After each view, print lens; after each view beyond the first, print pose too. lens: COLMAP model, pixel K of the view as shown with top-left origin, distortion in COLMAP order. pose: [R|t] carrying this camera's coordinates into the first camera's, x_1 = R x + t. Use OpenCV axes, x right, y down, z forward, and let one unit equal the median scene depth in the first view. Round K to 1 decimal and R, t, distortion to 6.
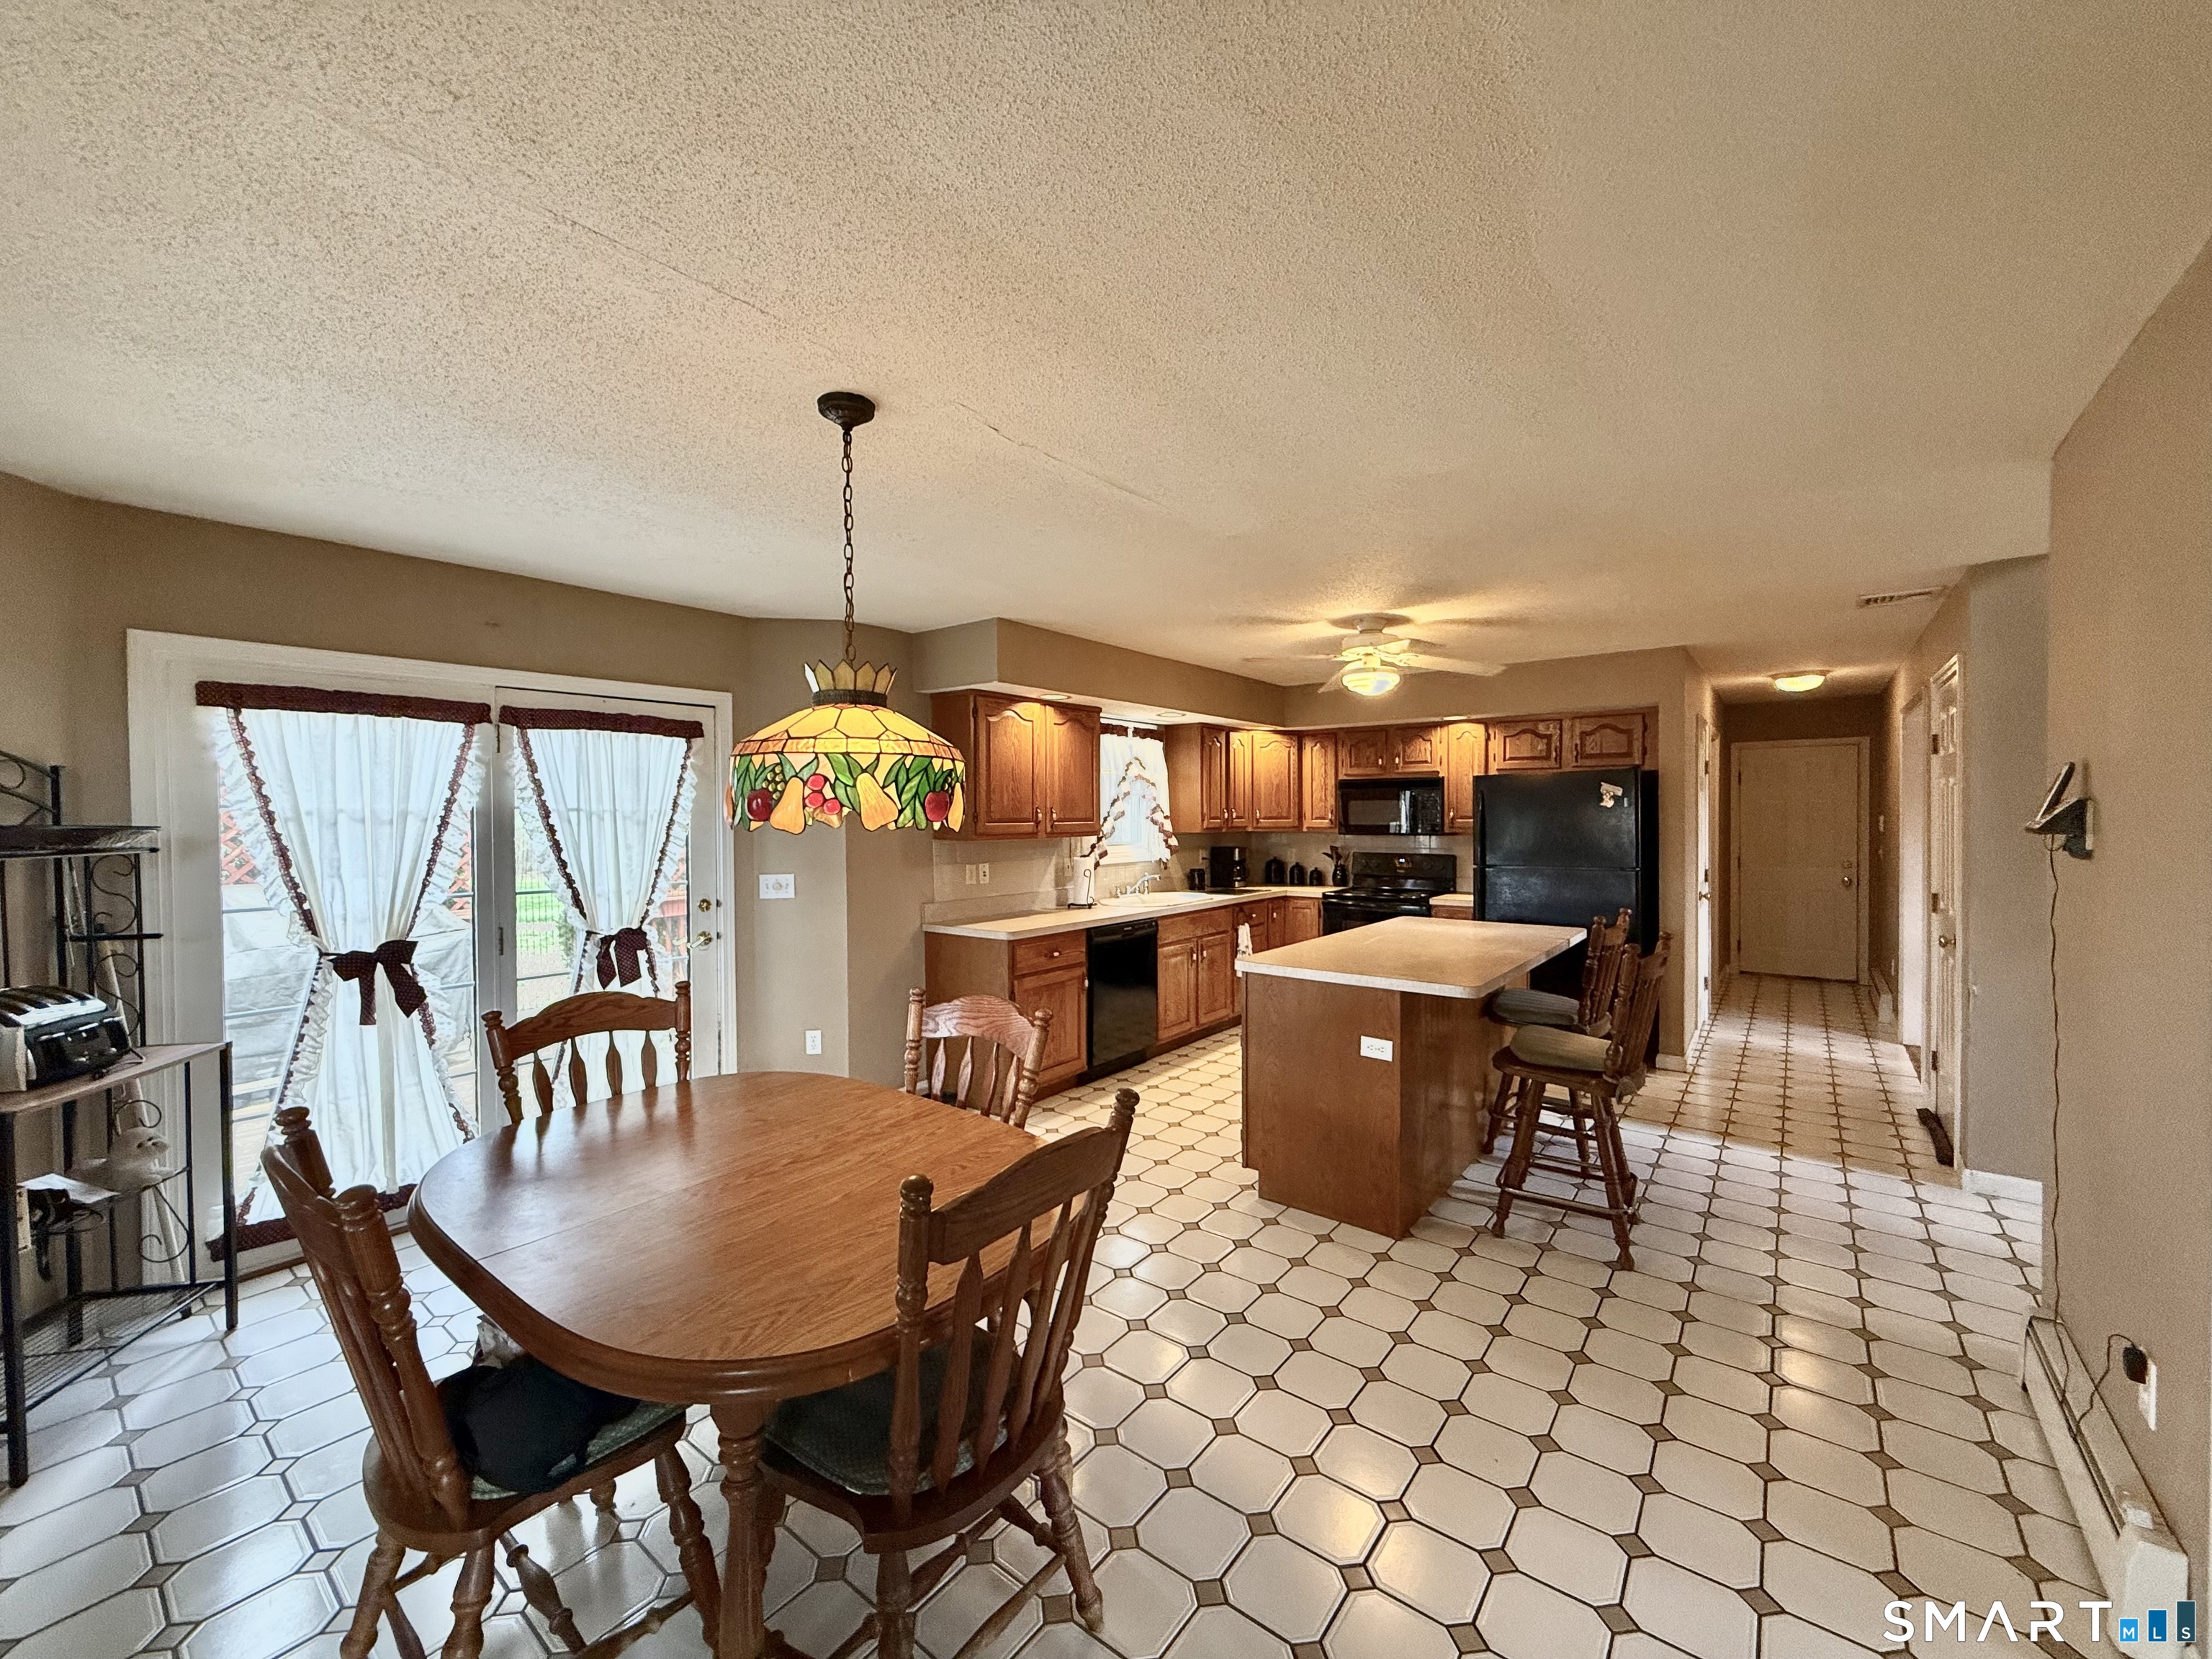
lens RADIAL K [[885.1, 0, 1098.9], [0, 885.1, 832.9], [0, 0, 1]] dist [0.000063, -0.000086]
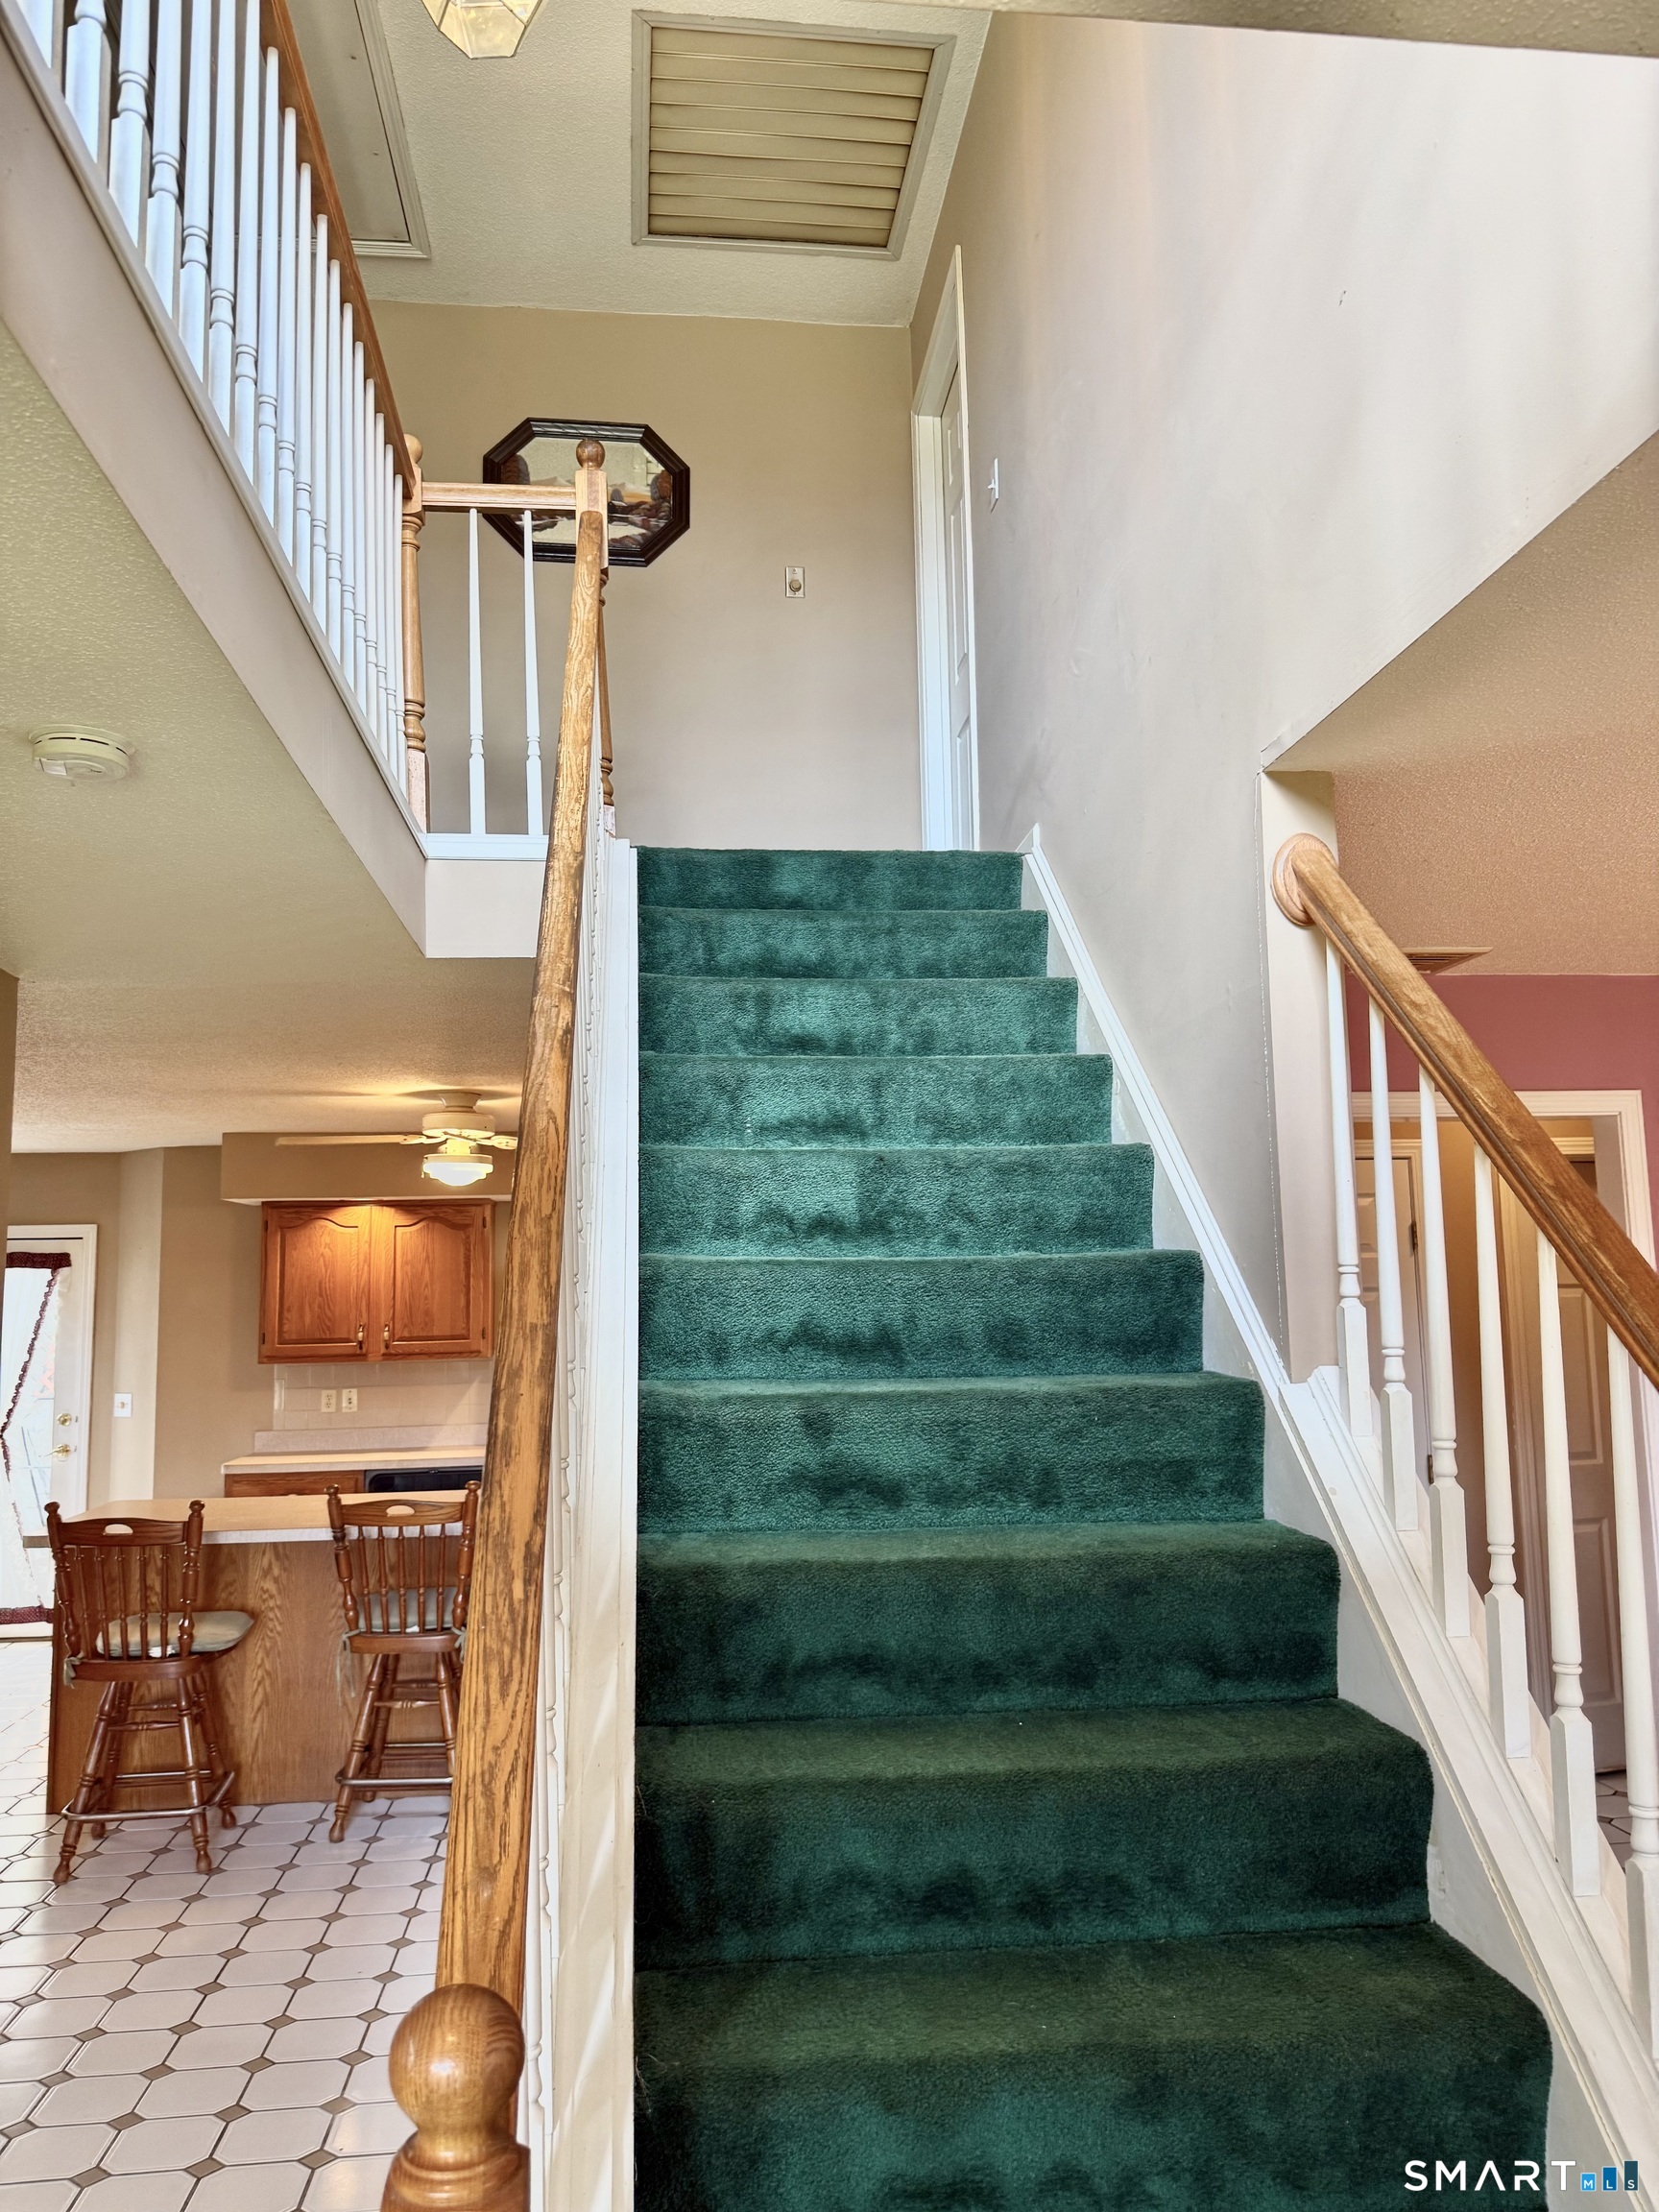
lens RADIAL K [[1544.0, 0, 829.5], [0, 1544.0, 1106.0], [0, 0, 1]] dist [0.085196, -0.215625]
pose [[0.708809, -0.098372, -0.698508, 1.096480], [0.000750, 0.990333, -0.138710, -0.024248], [0.705400, 0.097795, 0.702030, 0.189557]]
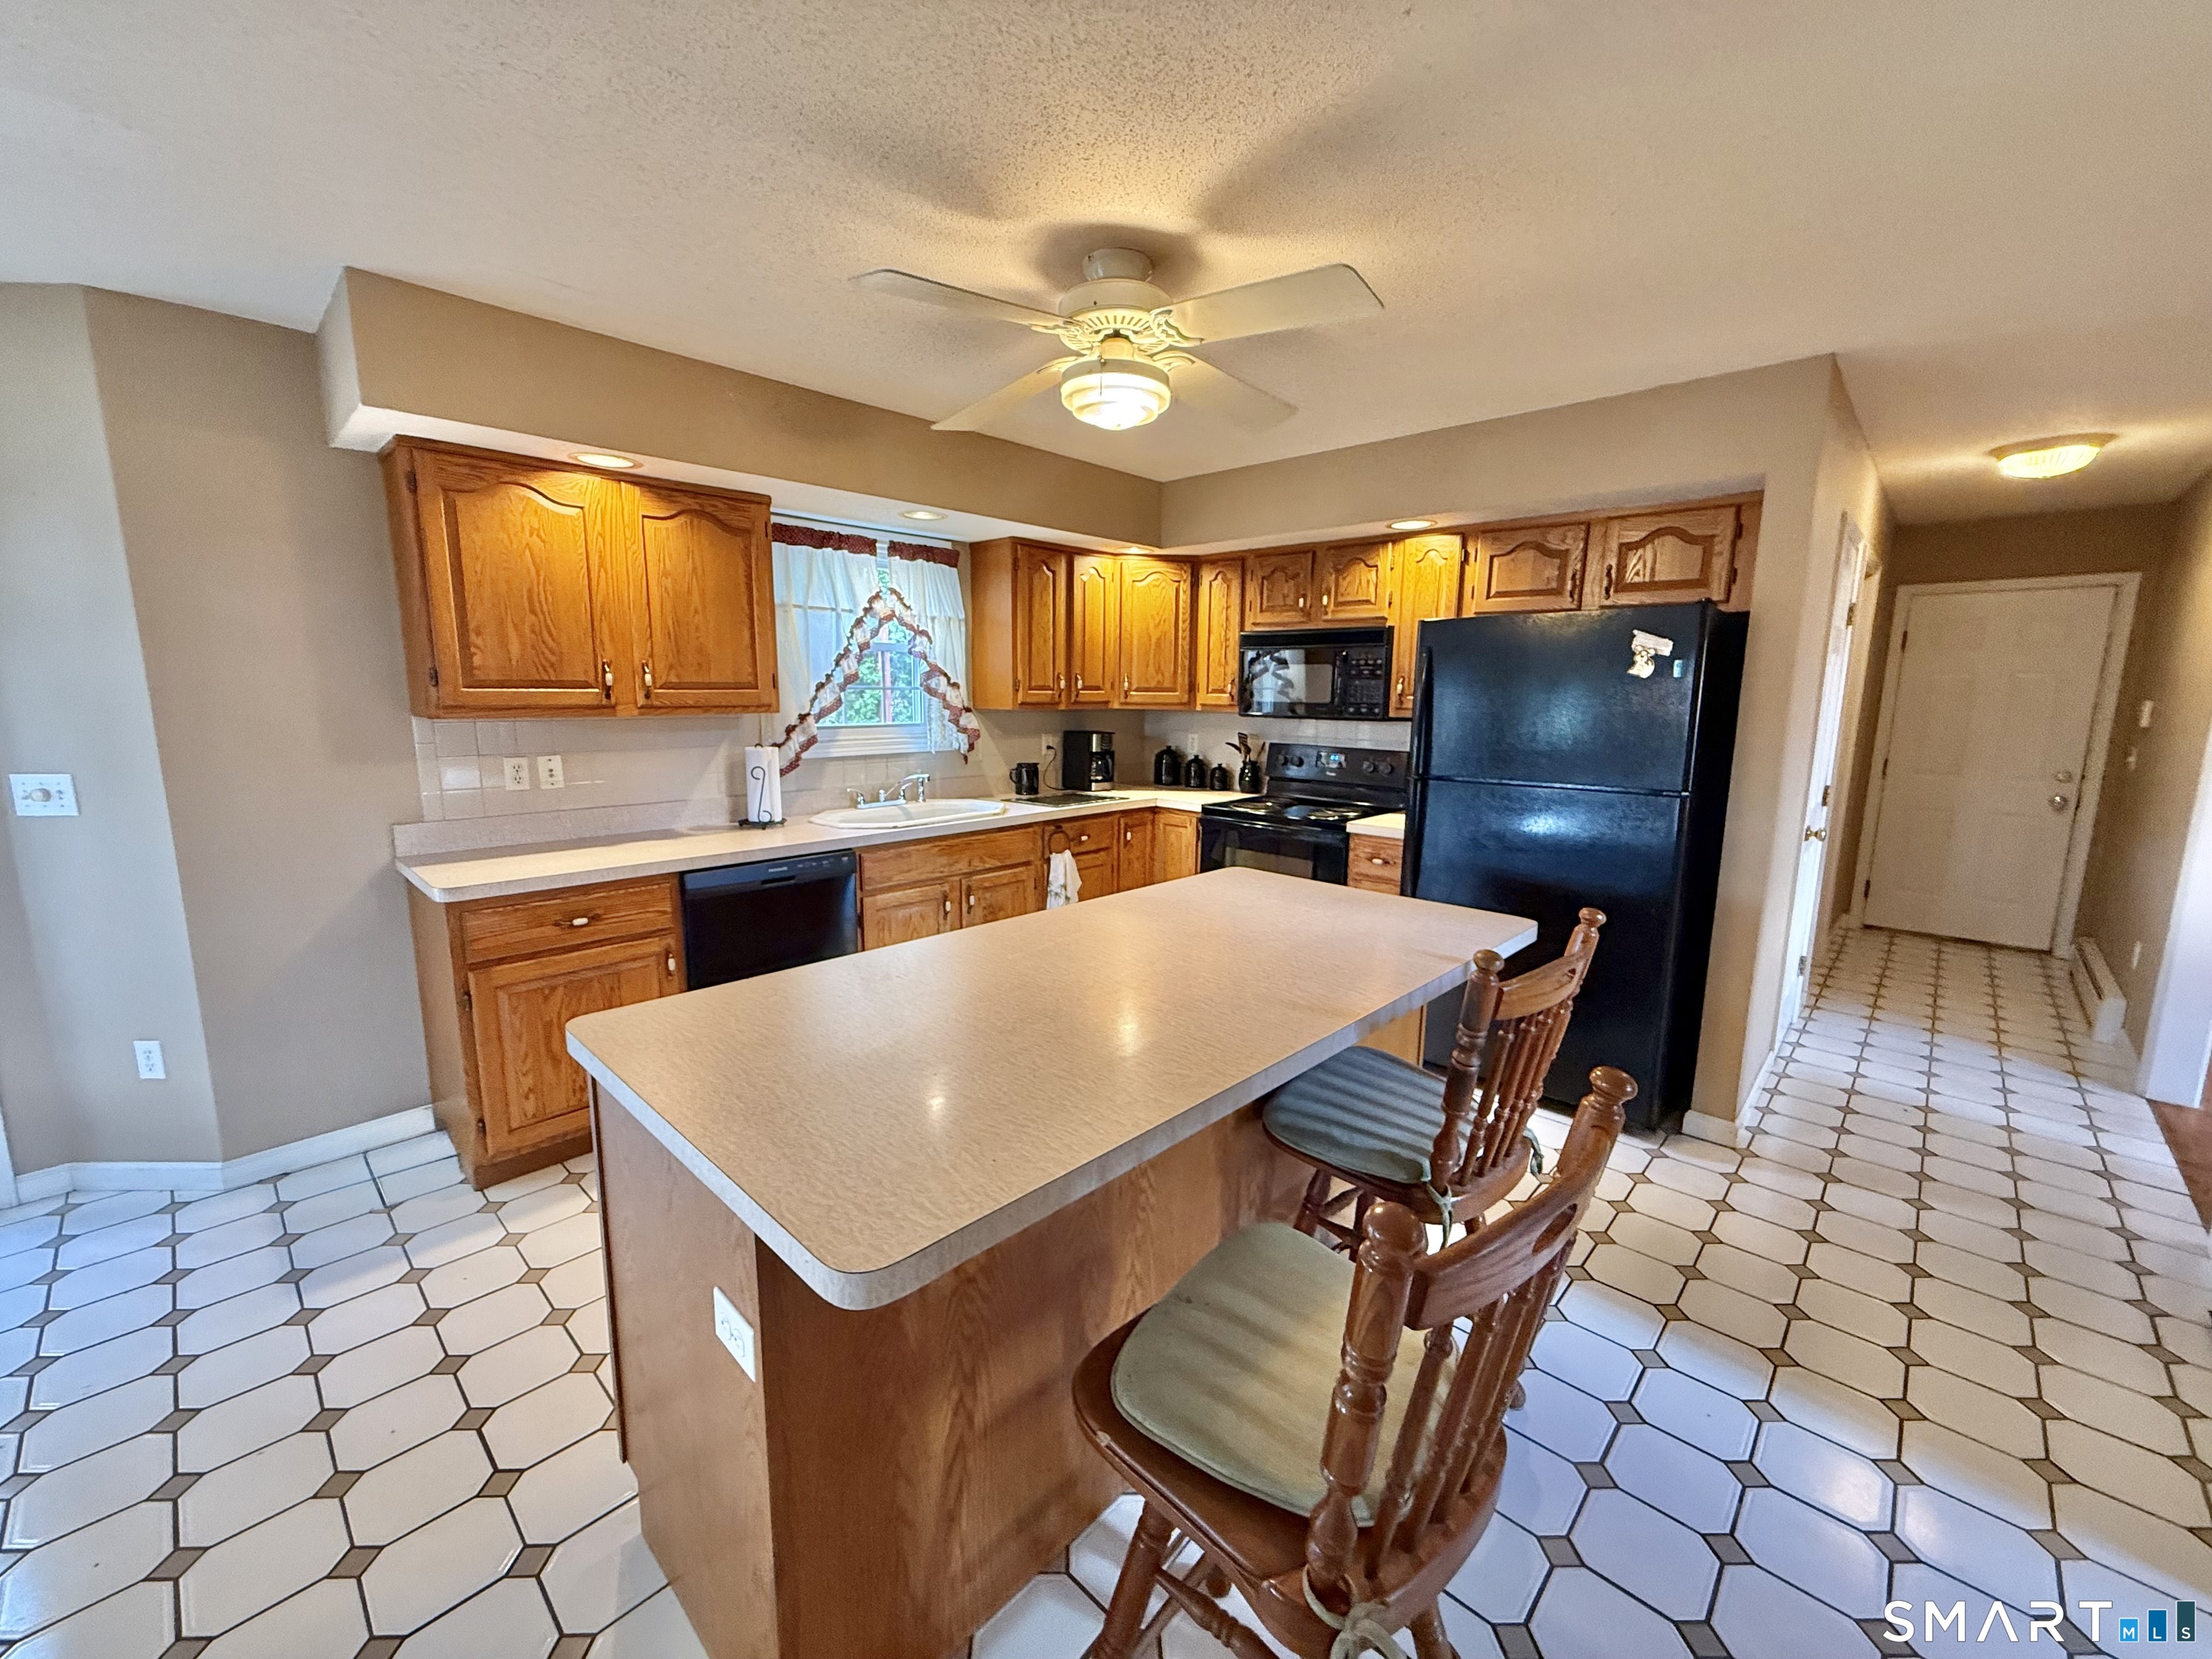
lens RADIAL K [[885.1, 0, 1098.9], [0, 885.1, 832.9], [0, 0, 1]] dist [0.000063, -0.000086]
pose [[0.995173, 0.031179, -0.093048, 0.254667], [-0.017495, 0.989363, 0.144411, -0.006199], [0.096560, -0.142086, 0.985133, 0.359797]]
